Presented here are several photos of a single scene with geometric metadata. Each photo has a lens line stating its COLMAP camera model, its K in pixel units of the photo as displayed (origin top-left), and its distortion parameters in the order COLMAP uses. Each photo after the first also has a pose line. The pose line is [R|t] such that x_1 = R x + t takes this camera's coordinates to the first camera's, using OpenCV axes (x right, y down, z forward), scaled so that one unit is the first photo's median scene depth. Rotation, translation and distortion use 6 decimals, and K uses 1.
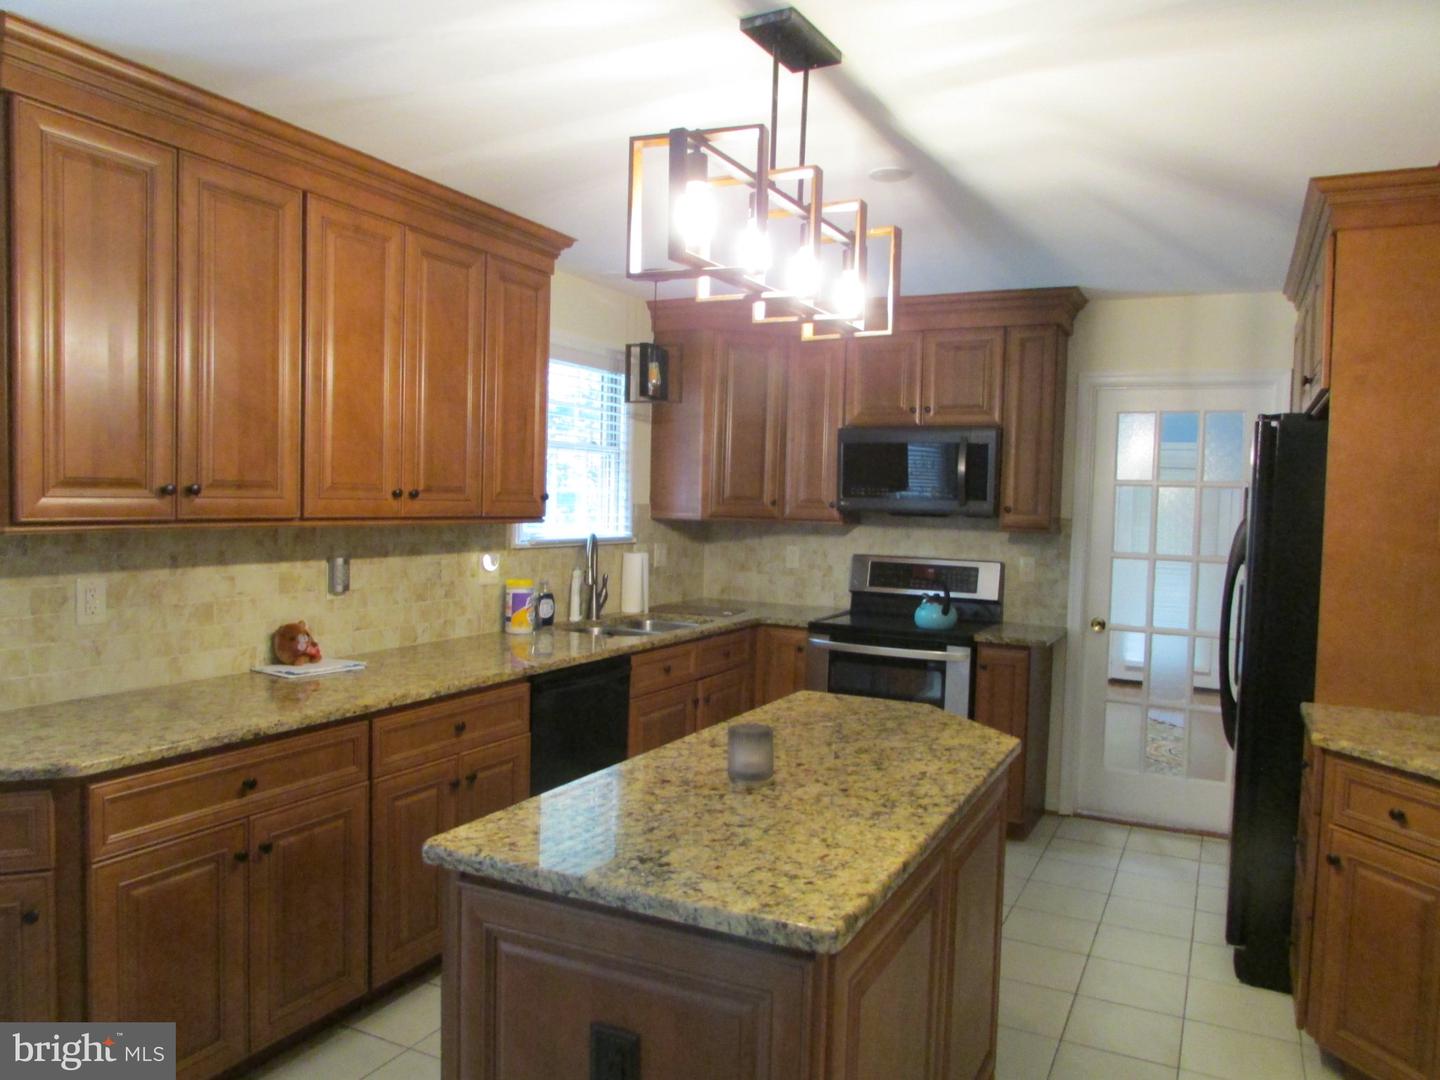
lens RADIAL K [[1020.7, 0, 715.5], [0, 1020.7, 550.6], [0, 0, 1]] dist [-0.034363, 0.010540]
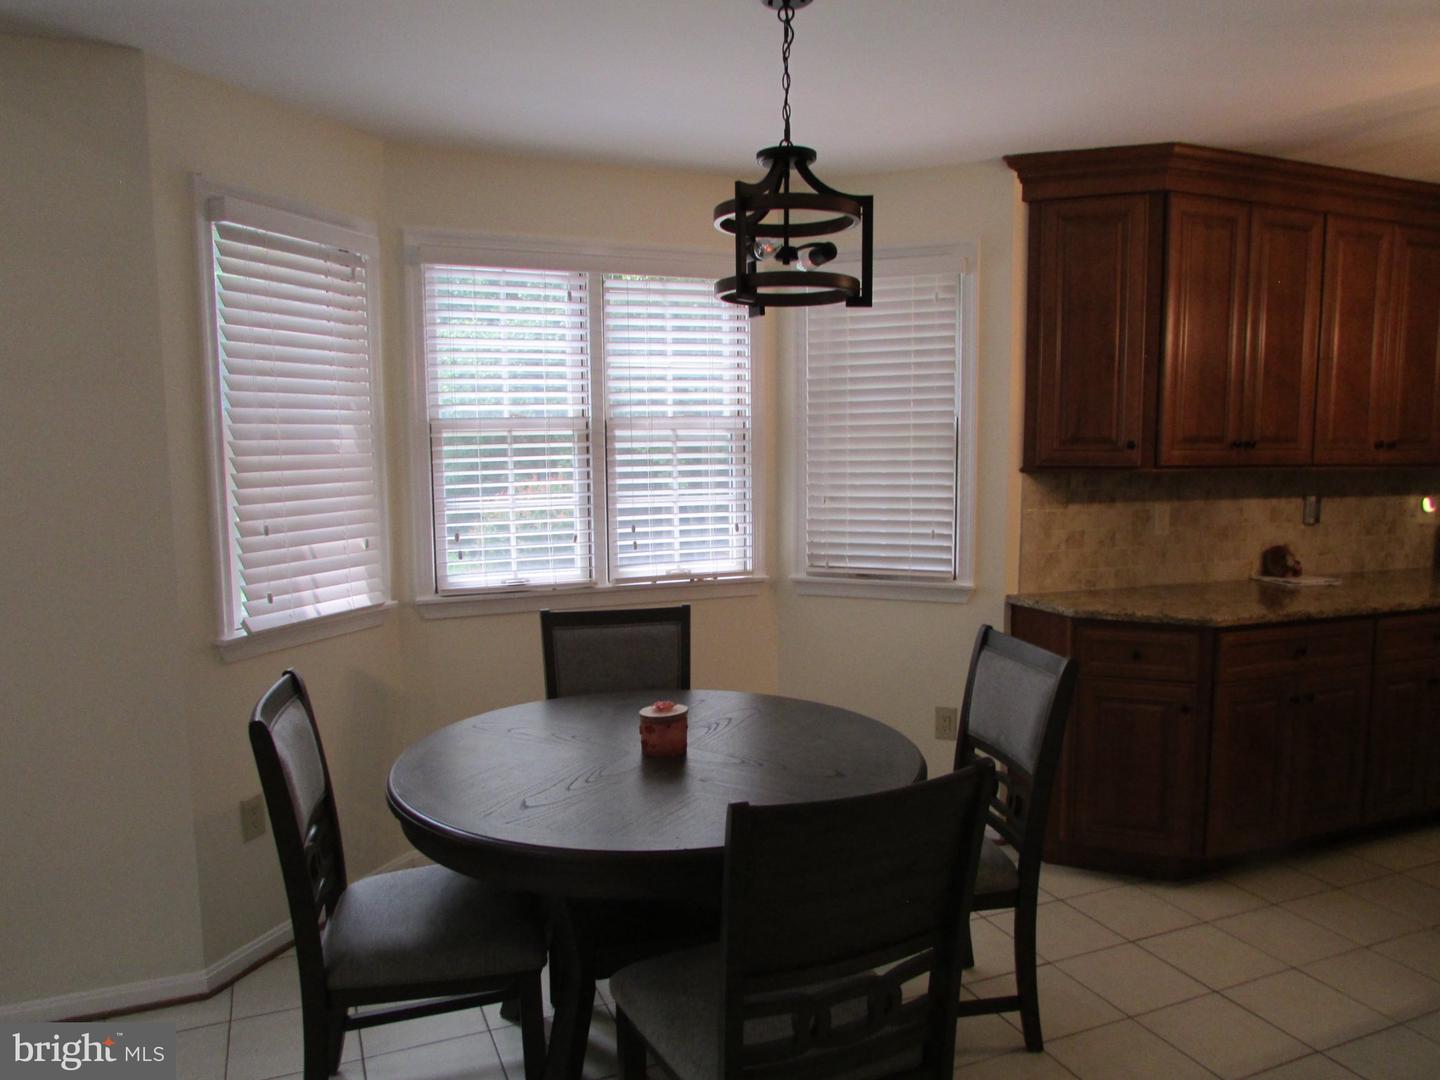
lens RADIAL K [[1020.7, 0, 706.4], [0, 1020.7, 539.0], [0, 0, 1]] dist [-0.034363, 0.010540]
pose [[0.760778, 0.048260, -0.647216, -0.143162], [-0.021858, 0.998571, 0.048766, 0.017122], [0.648644, -0.022953, 0.760746, -0.477097]]
